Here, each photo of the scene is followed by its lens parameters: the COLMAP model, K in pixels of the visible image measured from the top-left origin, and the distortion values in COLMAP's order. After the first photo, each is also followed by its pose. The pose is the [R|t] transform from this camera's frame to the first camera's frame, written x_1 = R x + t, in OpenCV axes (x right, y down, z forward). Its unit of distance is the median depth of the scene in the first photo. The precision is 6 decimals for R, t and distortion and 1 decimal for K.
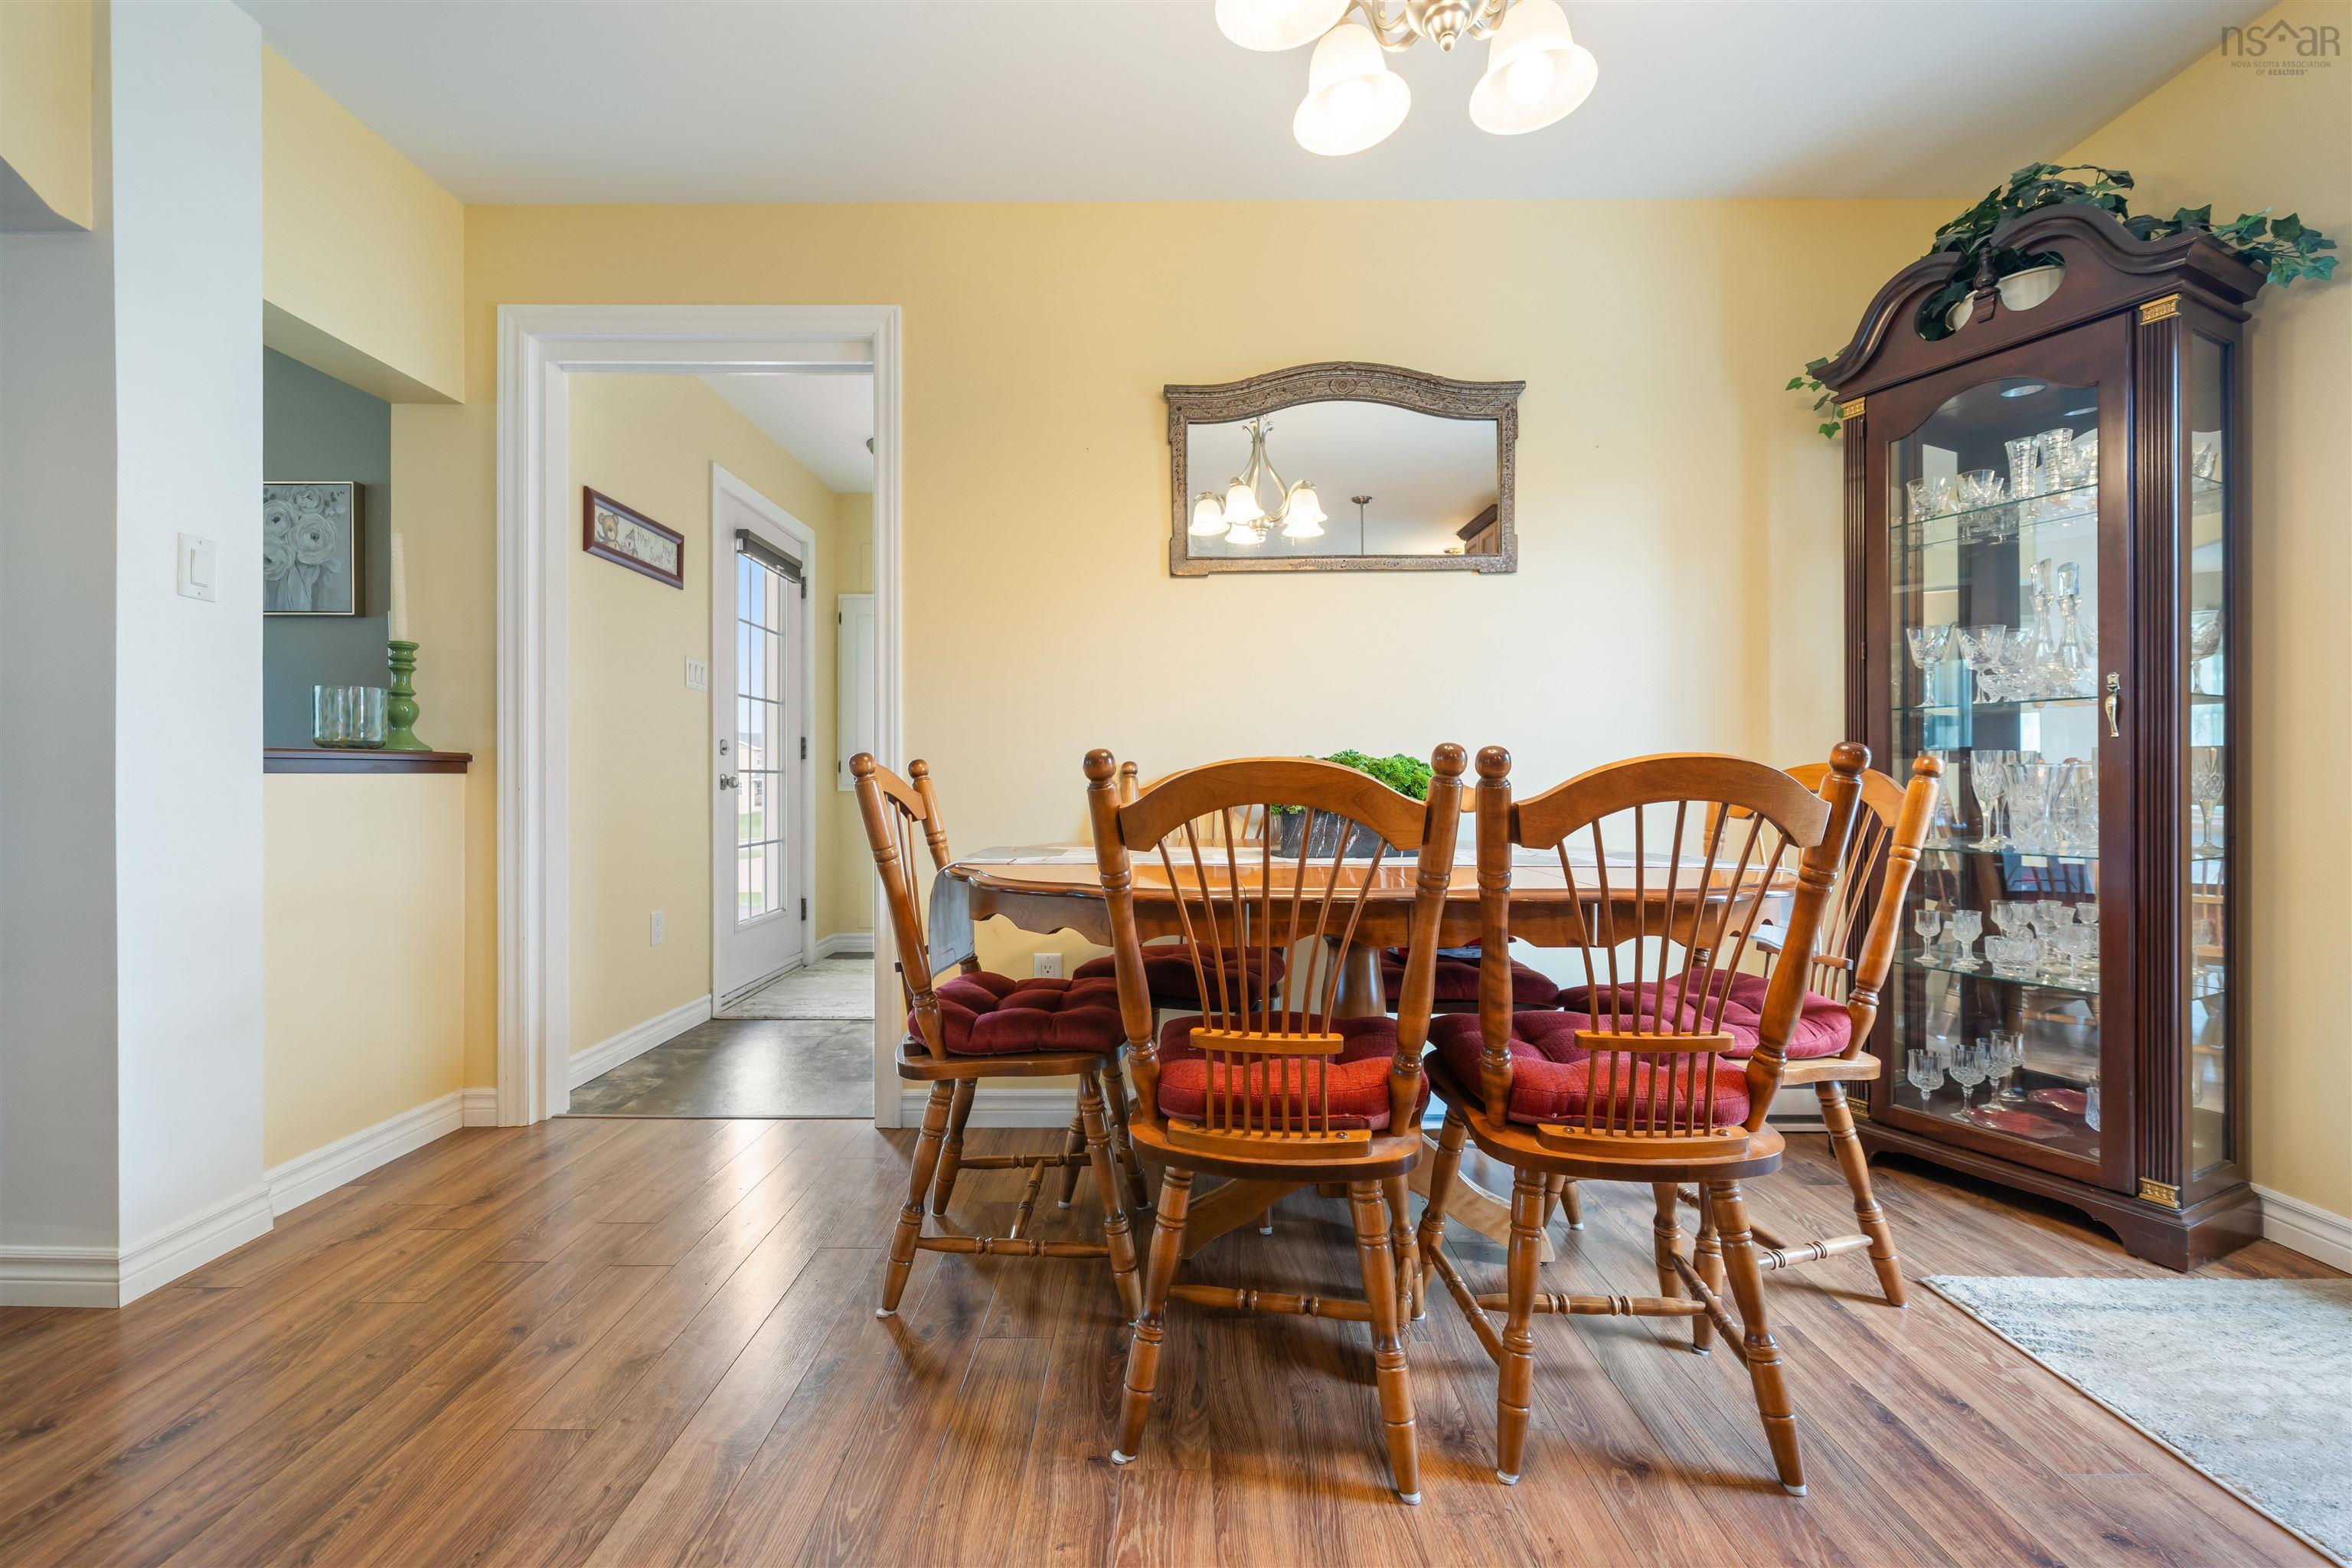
lens RADIAL K [[960.0, 0, 1178.0], [0, 960.0, 780.4], [0, 0, 1]] dist [-0.001122, -0.000458]
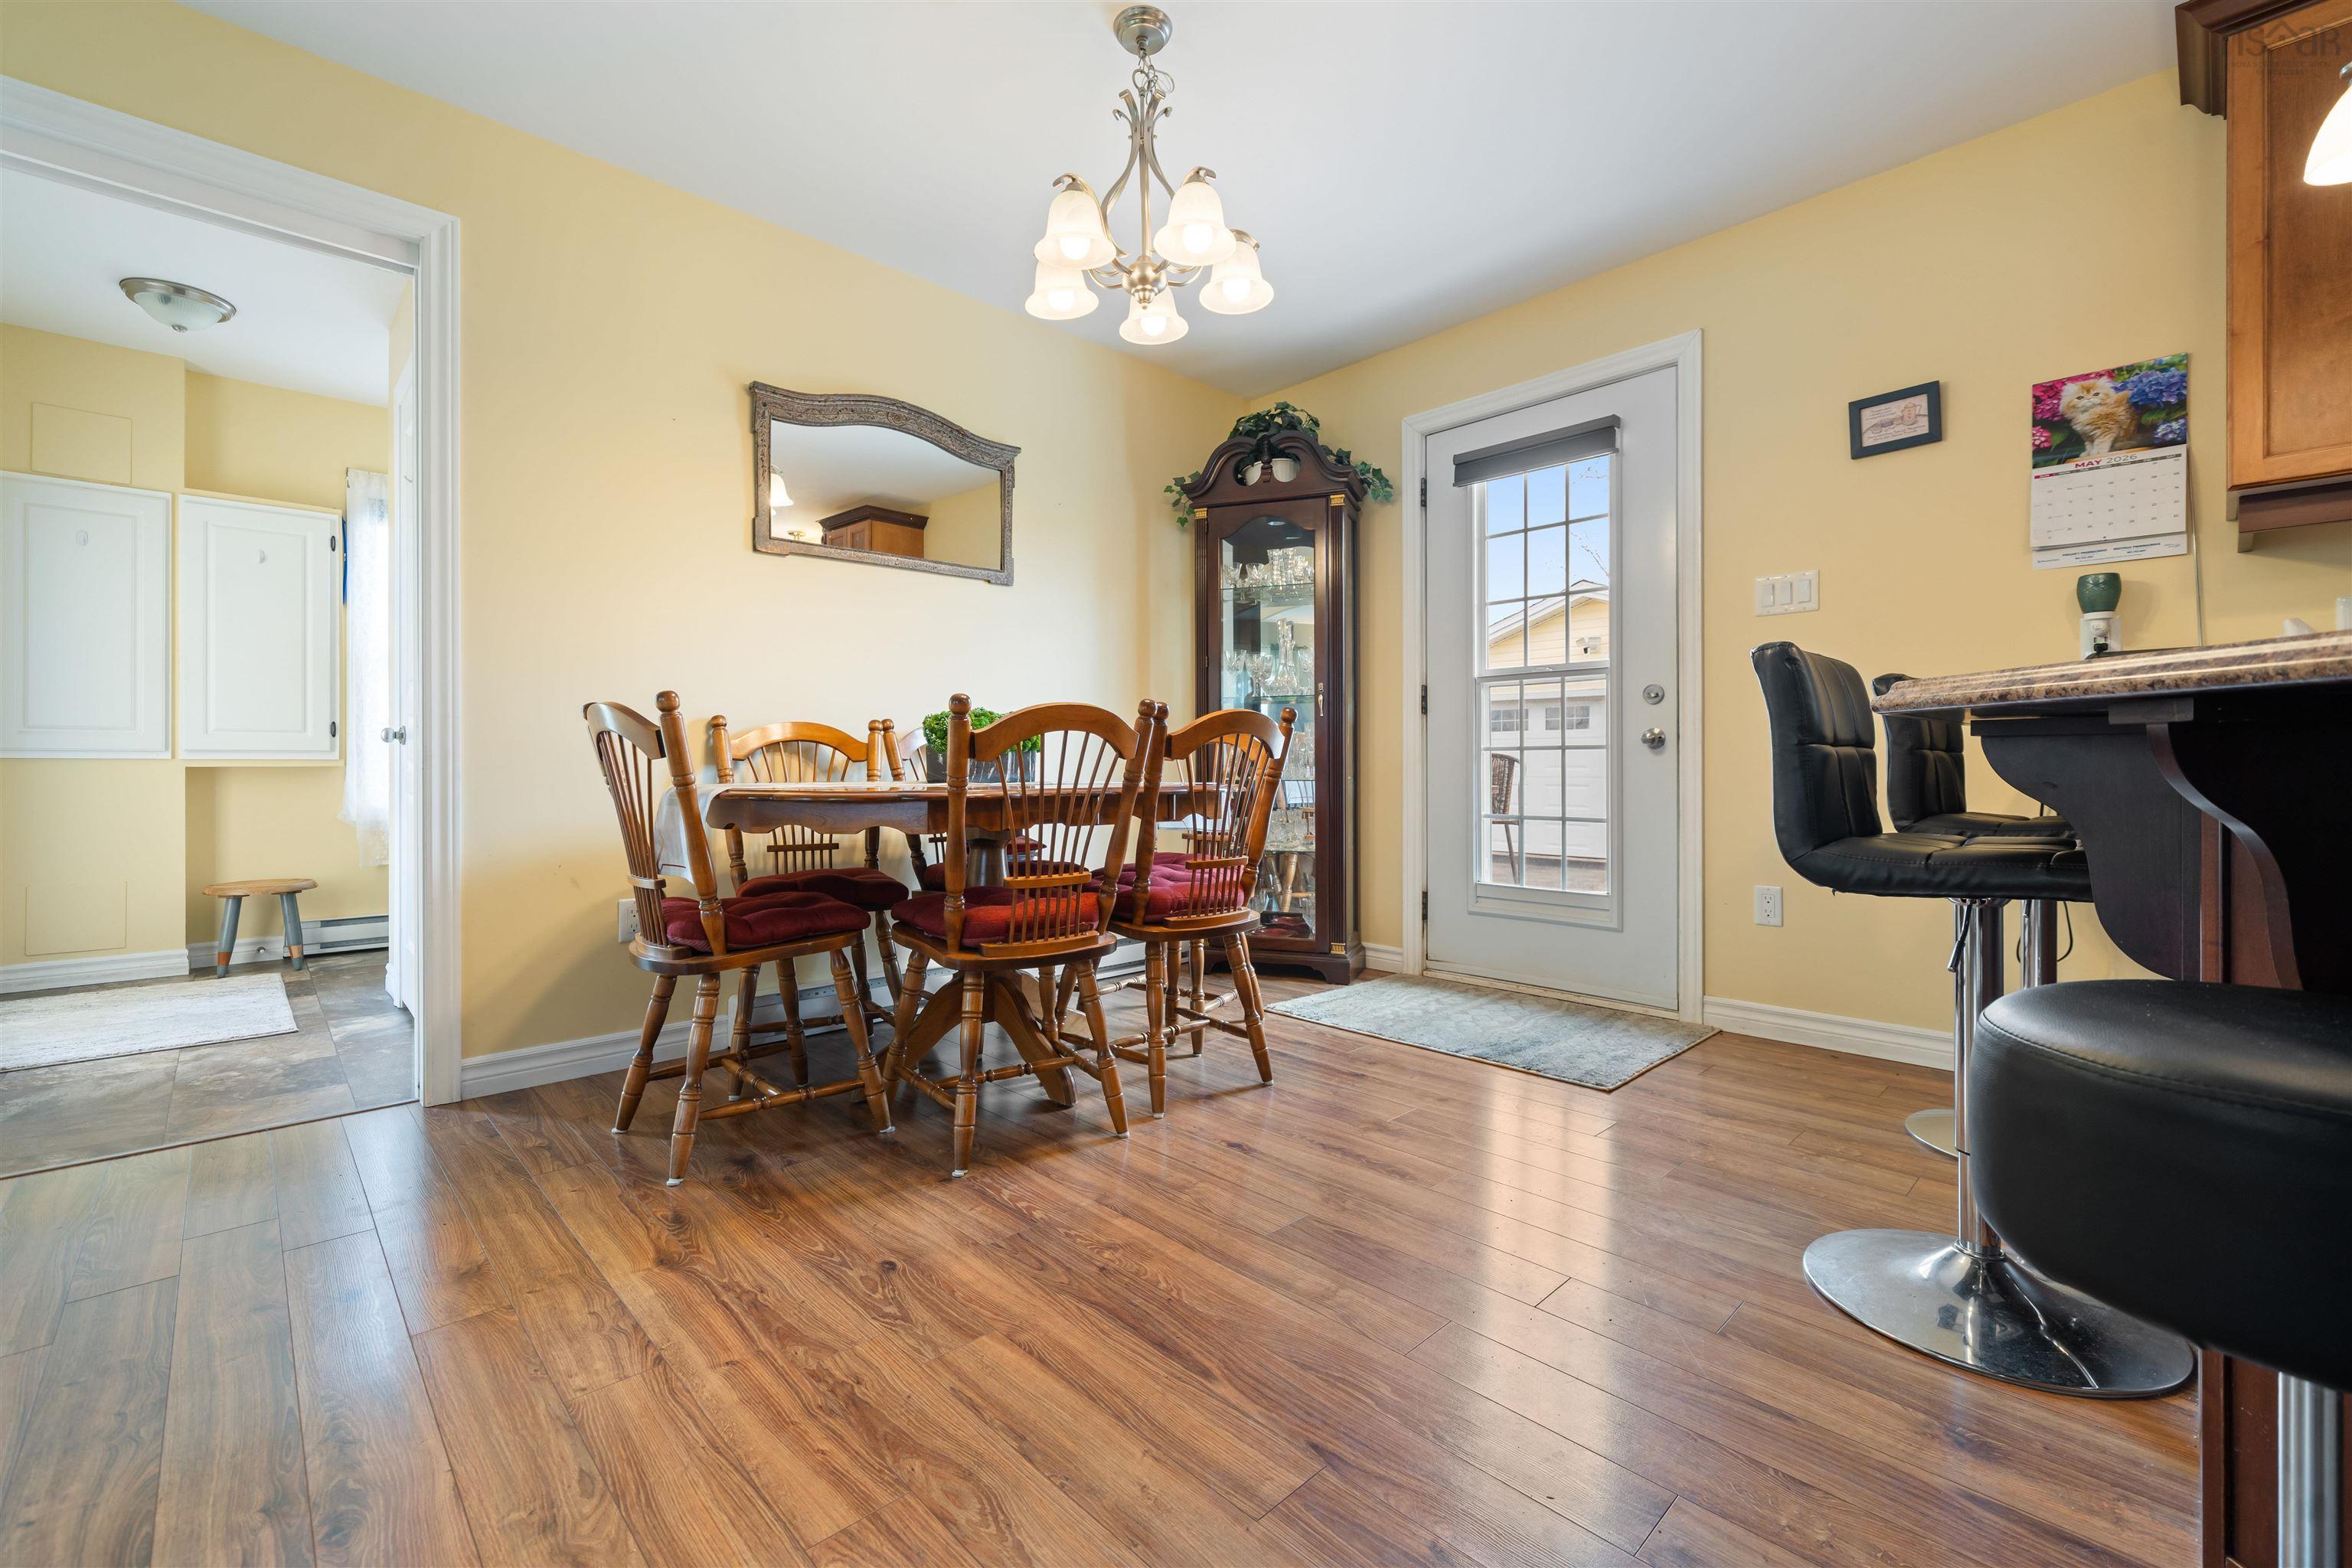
lens RADIAL K [[960.0, 0, 1190.6], [0, 960.0, 764.3], [0, 0, 1]] dist [-0.001122, -0.000458]
pose [[0.722031, -0.002914, 0.691855, -0.503102], [0.003497, 0.999994, 0.000562, 0.044928], [-0.691852, 0.002014, 0.722036, -0.194164]]
